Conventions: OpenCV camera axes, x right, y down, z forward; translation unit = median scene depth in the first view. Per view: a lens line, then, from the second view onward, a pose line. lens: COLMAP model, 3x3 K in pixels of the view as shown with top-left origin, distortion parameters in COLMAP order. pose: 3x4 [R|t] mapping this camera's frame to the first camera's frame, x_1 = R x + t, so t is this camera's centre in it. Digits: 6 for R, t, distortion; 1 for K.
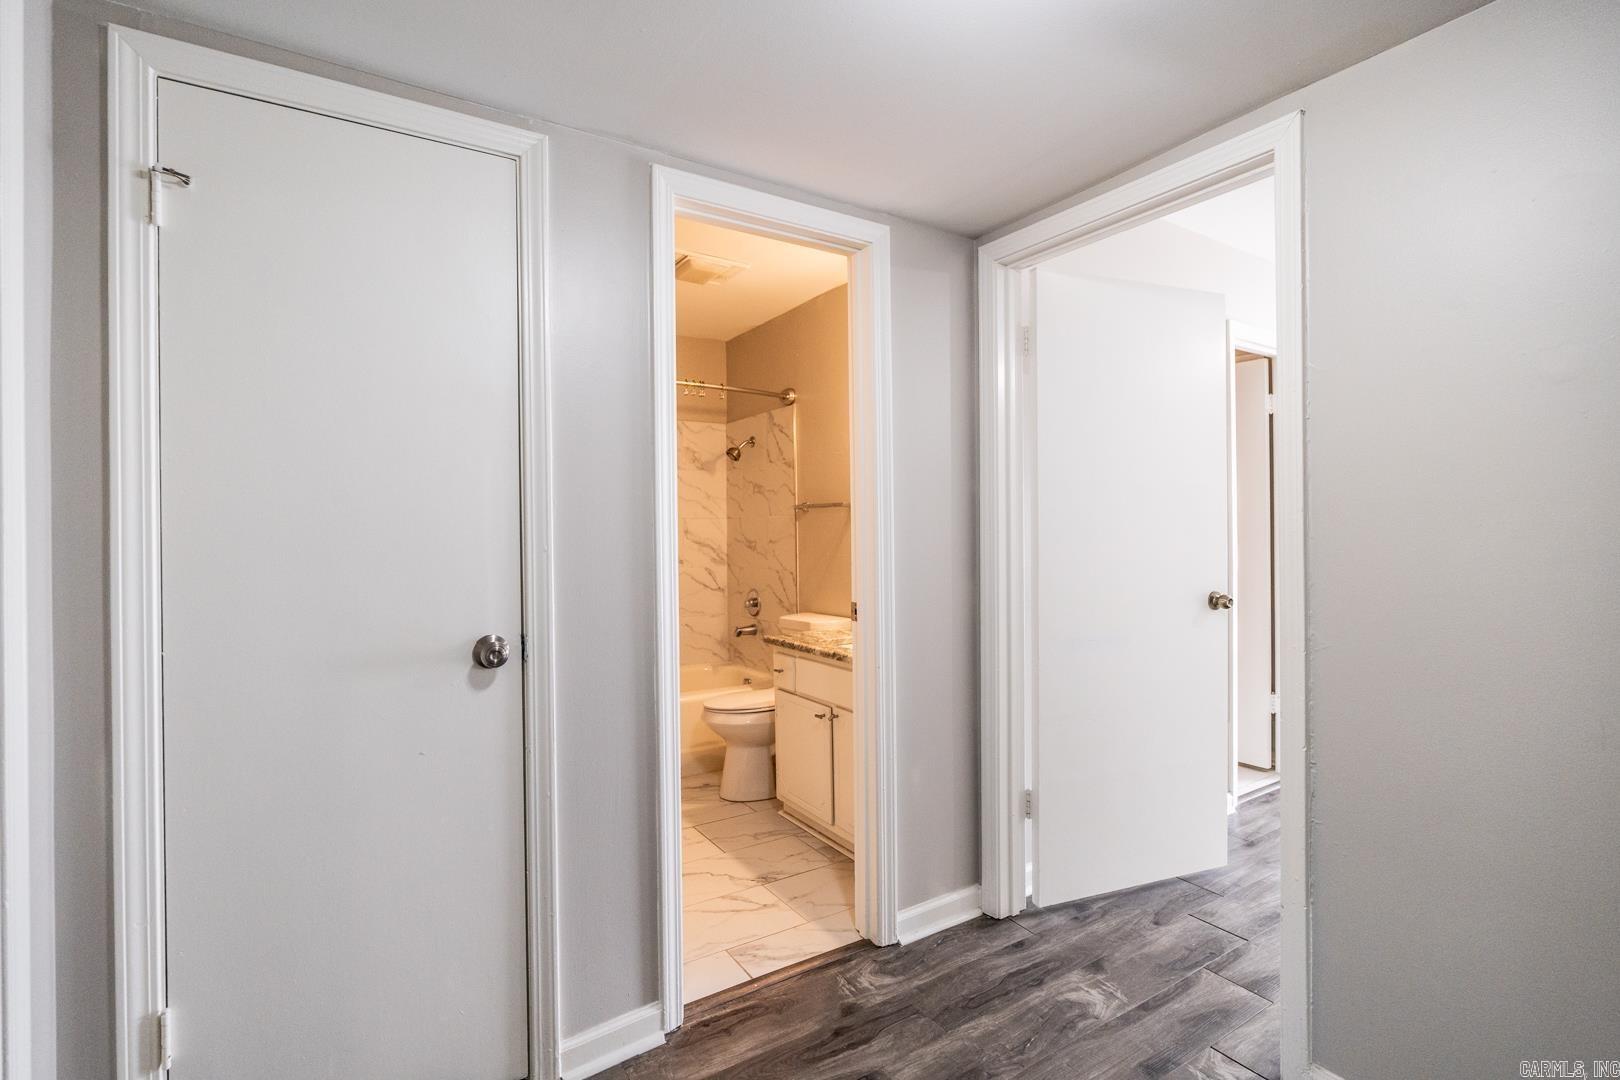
lens RADIAL K [[752.2, 0, 810.0], [0, 752.2, 540.0], [0, 0, 1]] dist [-0.003194, -0.000109]
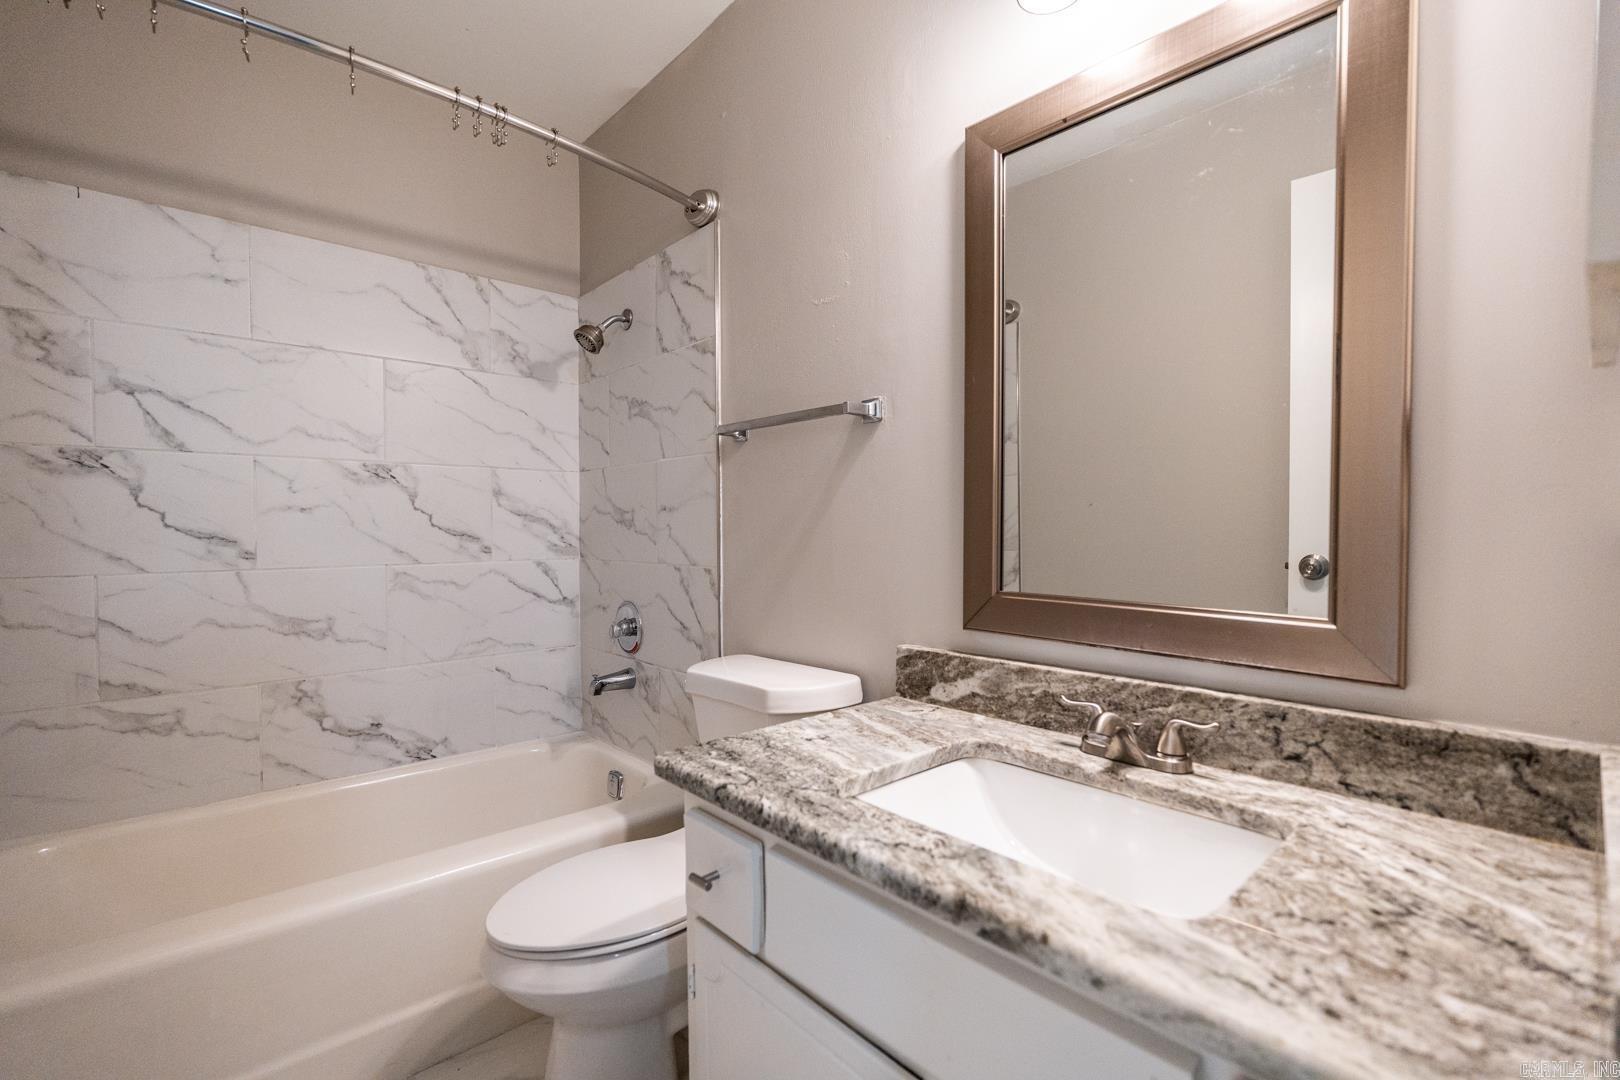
lens RADIAL K [[708.9, 0, 806.4], [0, 708.9, 538.8], [0, 0, 1]] dist [-0.006276, 0.000455]
pose [[0.986076, 0.003164, 0.166264, -0.036607], [-0.003293, 0.999994, 0.000504, 0.021704], [-0.166262, -0.001044, 0.986081, 0.511728]]
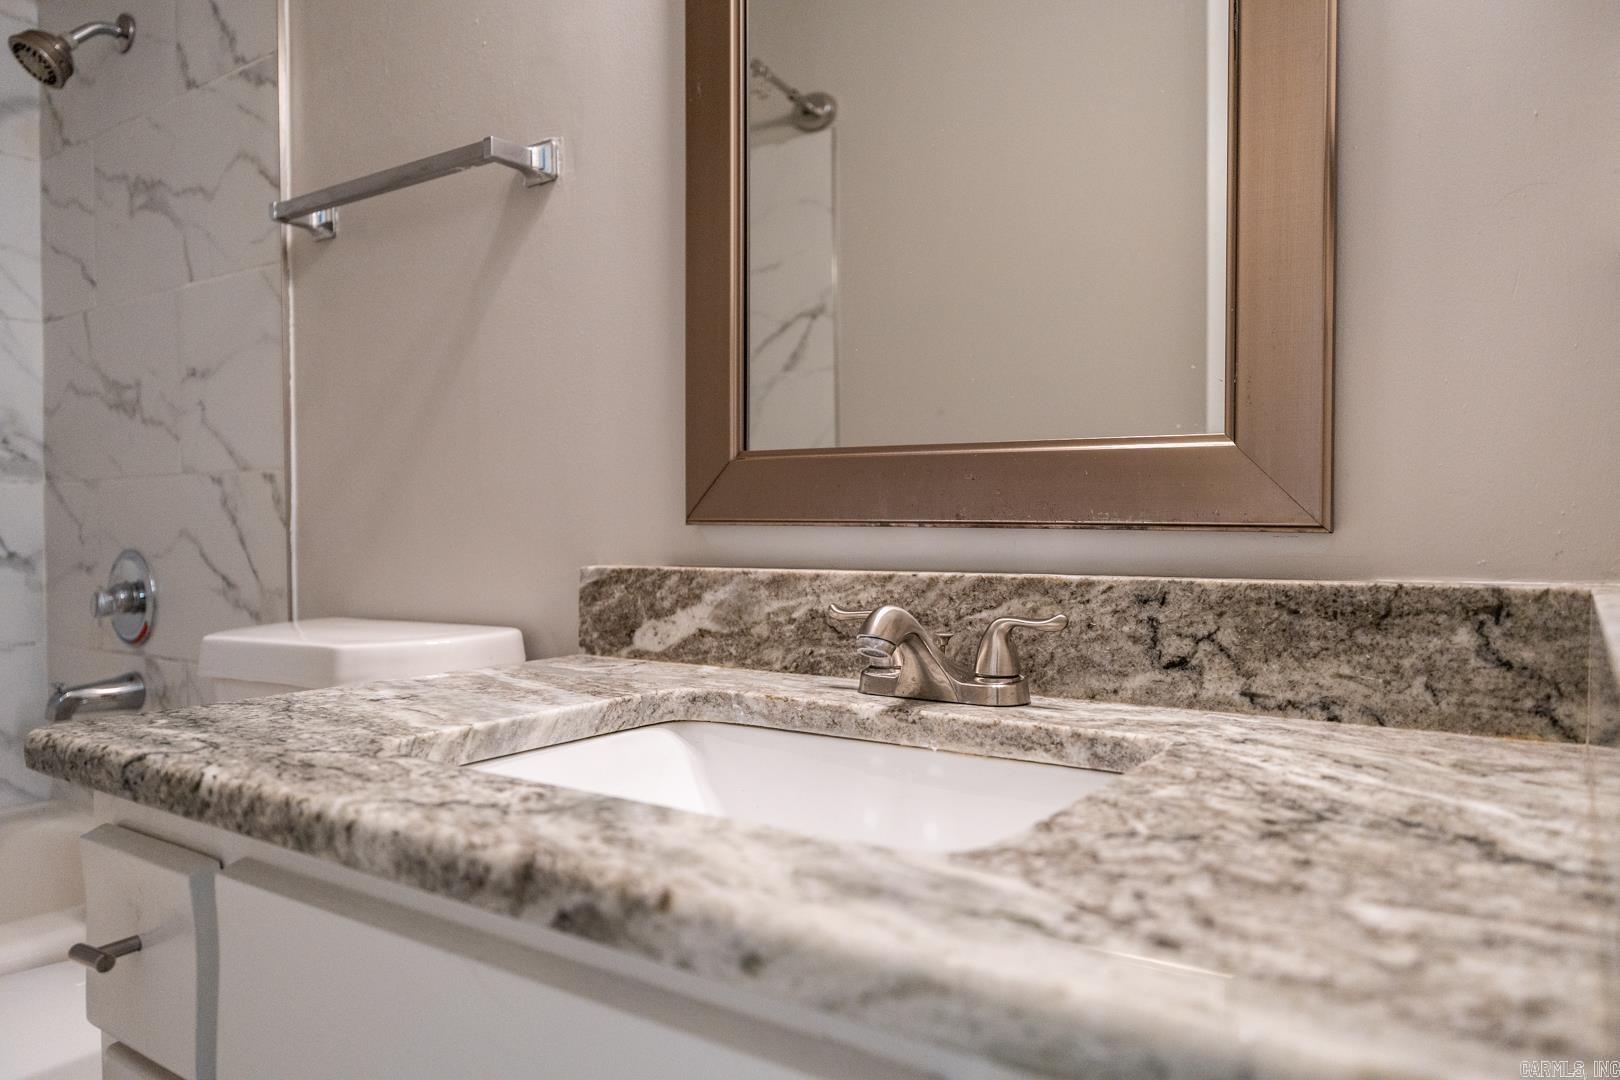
lens RADIAL K [[1089.3, 0, 810.0], [0, 1089.3, 540.0], [0, 0, 1]] dist [-0.004197, -0.001791]
pose [[0.923288, -0.000653, 0.384108, 0.004805], [0.001429, 0.999997, -0.001735, 0.064873], [-0.384106, 0.002151, 0.923286, 0.538480]]
